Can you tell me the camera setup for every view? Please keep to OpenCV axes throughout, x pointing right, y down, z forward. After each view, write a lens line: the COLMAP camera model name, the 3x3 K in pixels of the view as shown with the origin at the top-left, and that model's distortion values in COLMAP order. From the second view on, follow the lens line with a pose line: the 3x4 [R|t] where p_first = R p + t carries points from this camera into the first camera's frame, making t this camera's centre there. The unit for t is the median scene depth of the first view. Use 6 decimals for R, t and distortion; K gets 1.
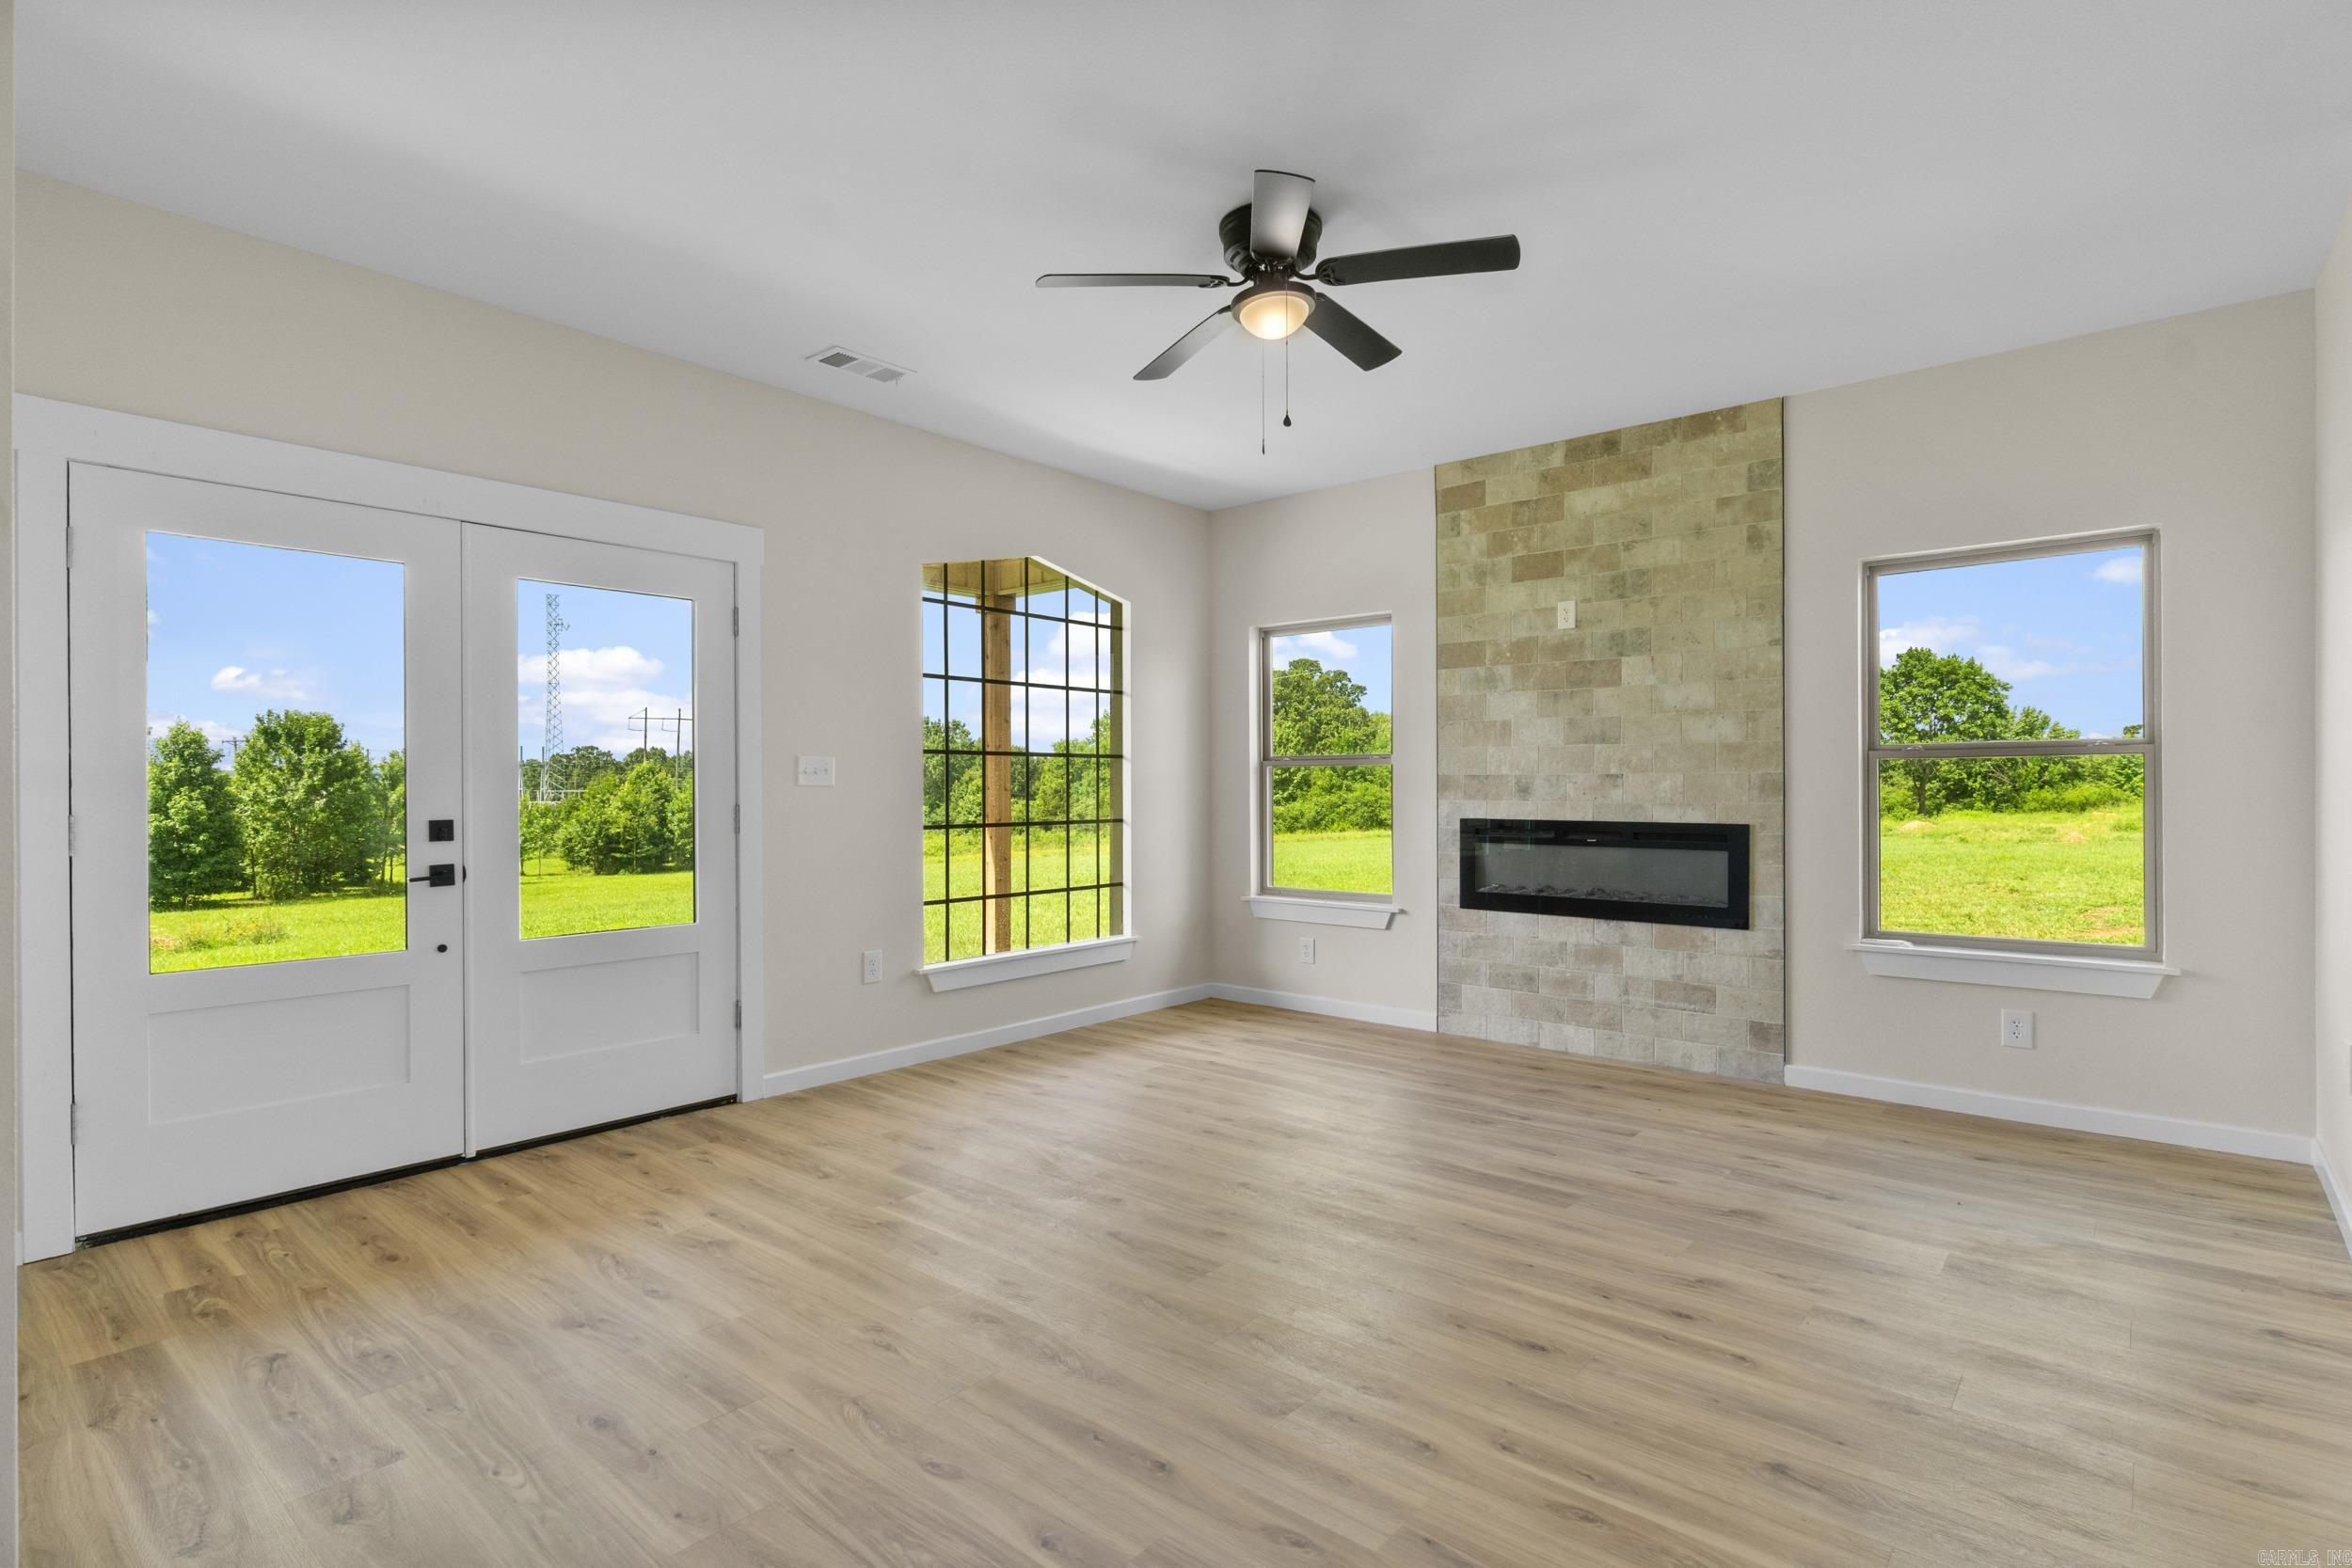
lens RADIAL K [[1141.0, 0, 1154.9], [0, 1141.0, 800.4], [0, 0, 1]] dist [0.006960, -0.002601]
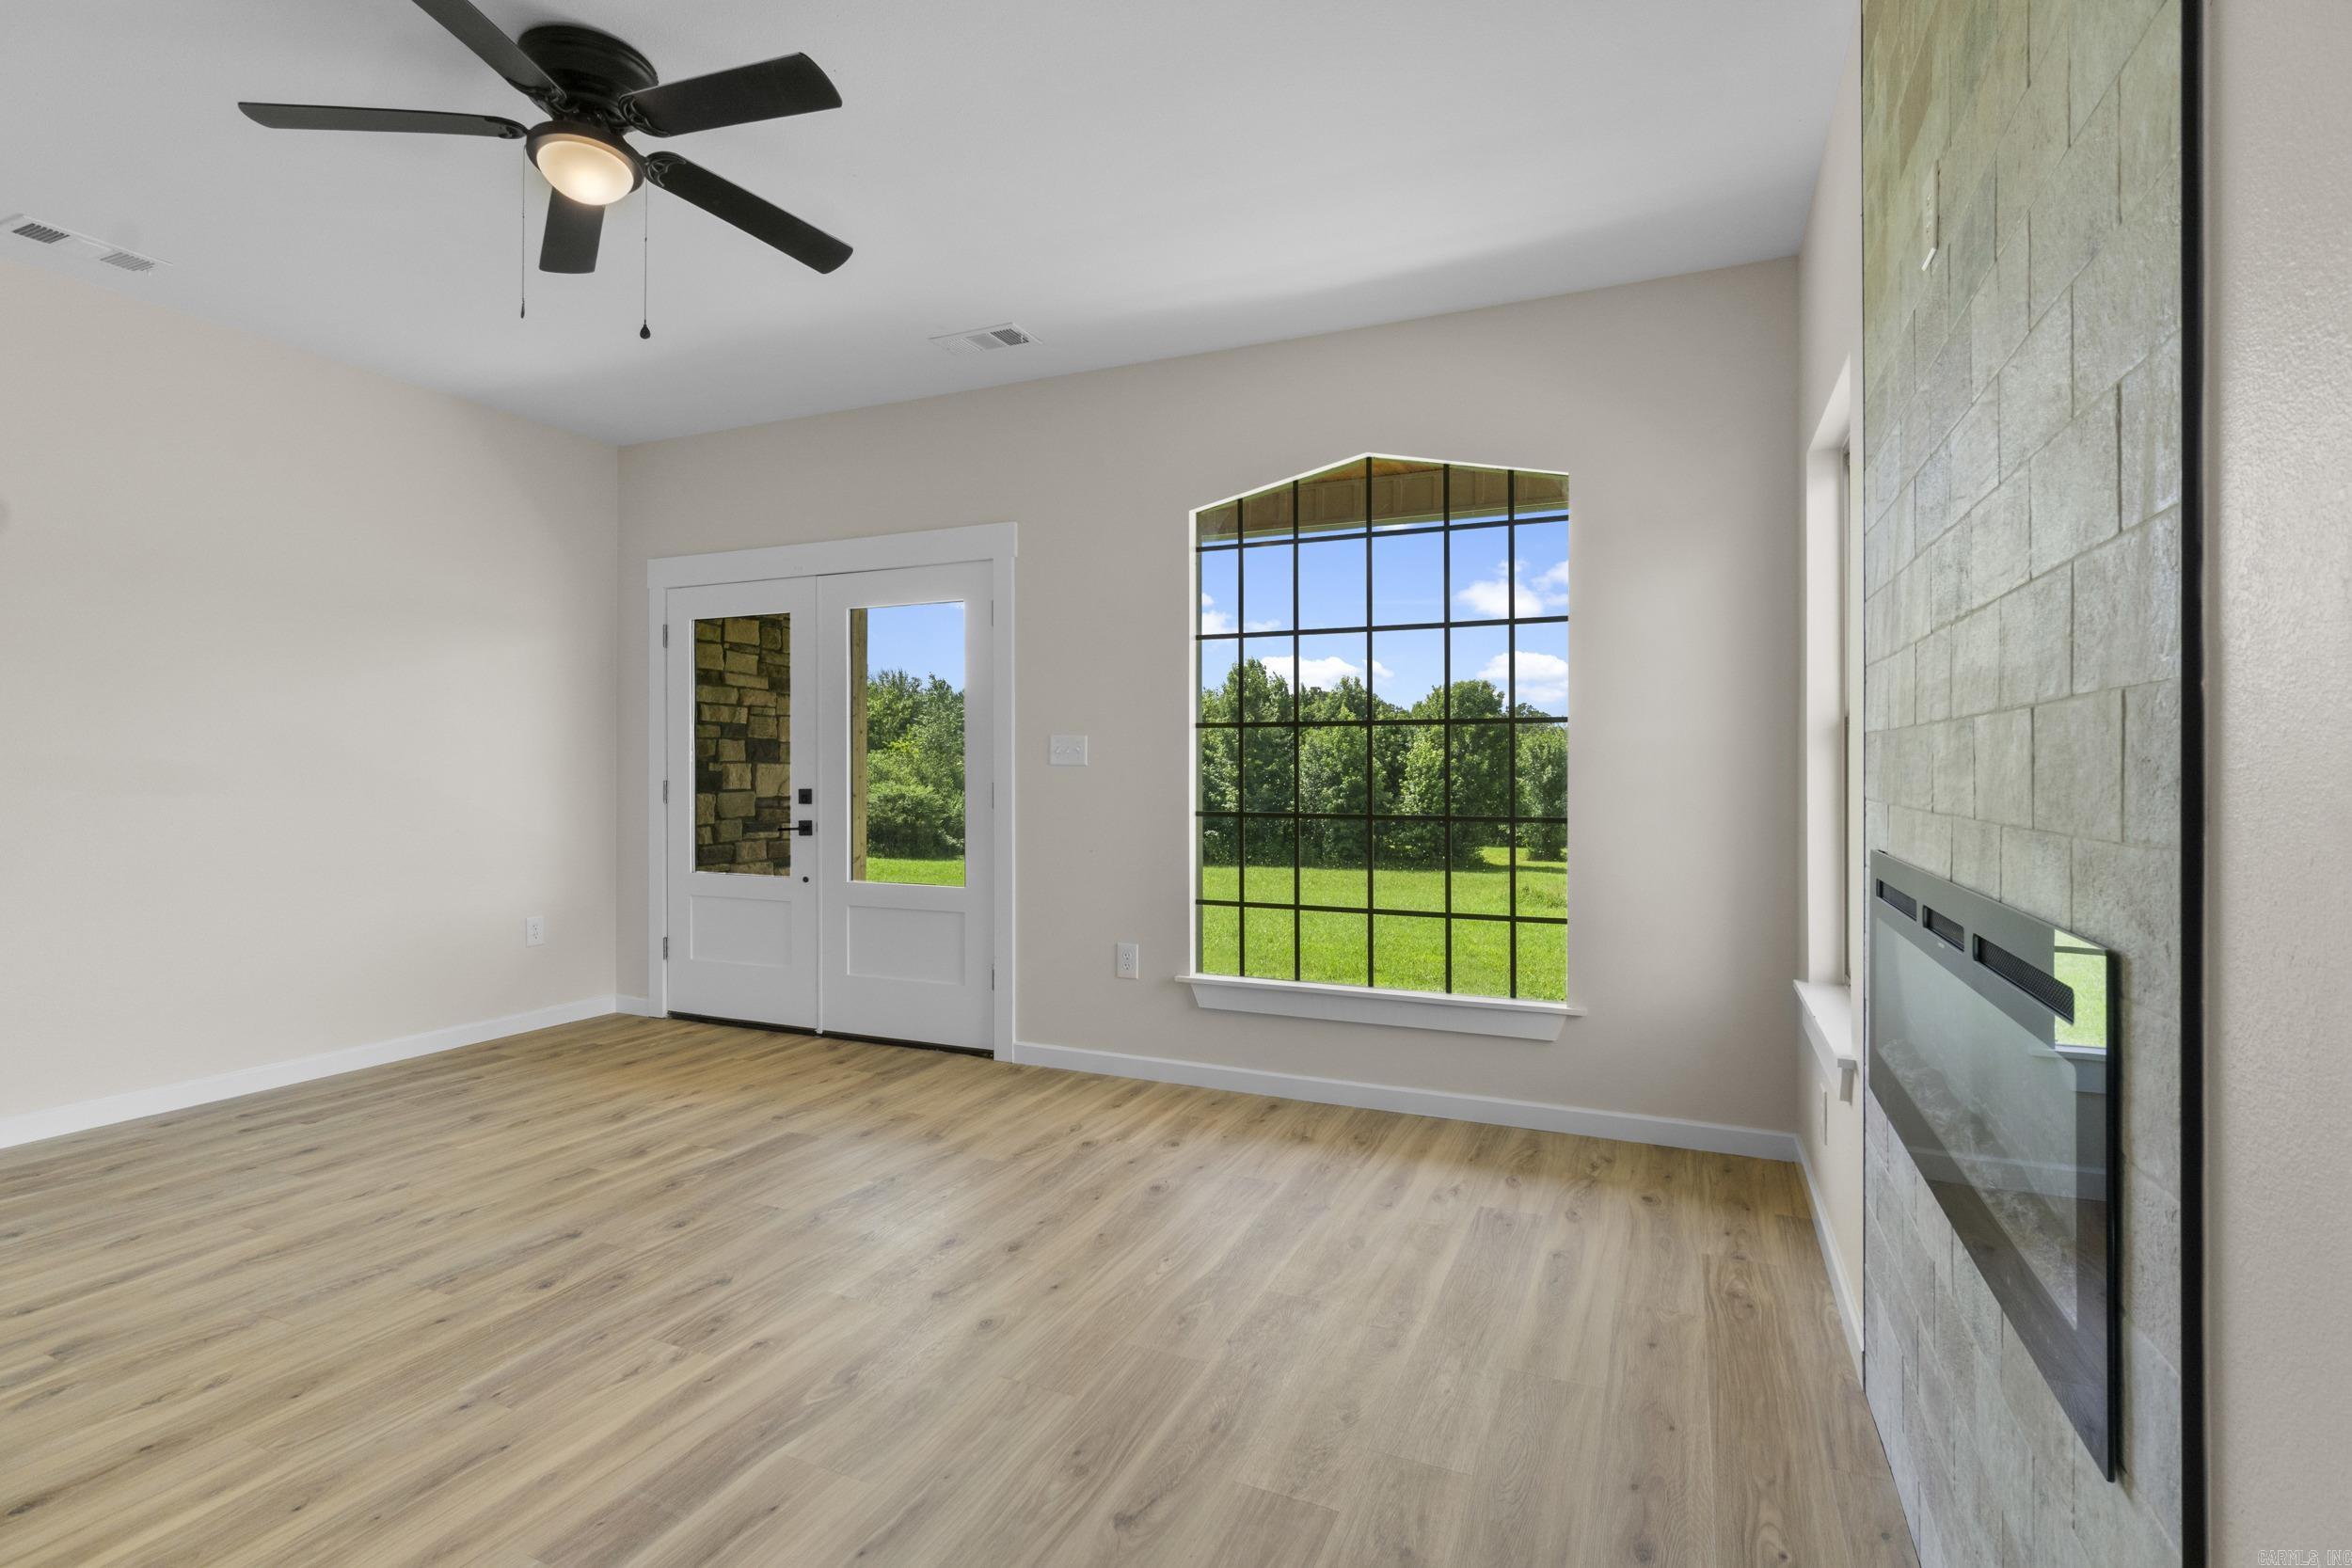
lens RADIAL K [[1141.0, 0, 1123.2], [0, 1141.0, 740.7], [0, 0, 1]] dist [0.006960, -0.002601]
pose [[0.276865, -0.022195, -0.960652, 0.651647], [-0.014650, 0.999520, -0.027315, -0.006186], [0.960797, 0.021636, 0.276407, 0.756814]]
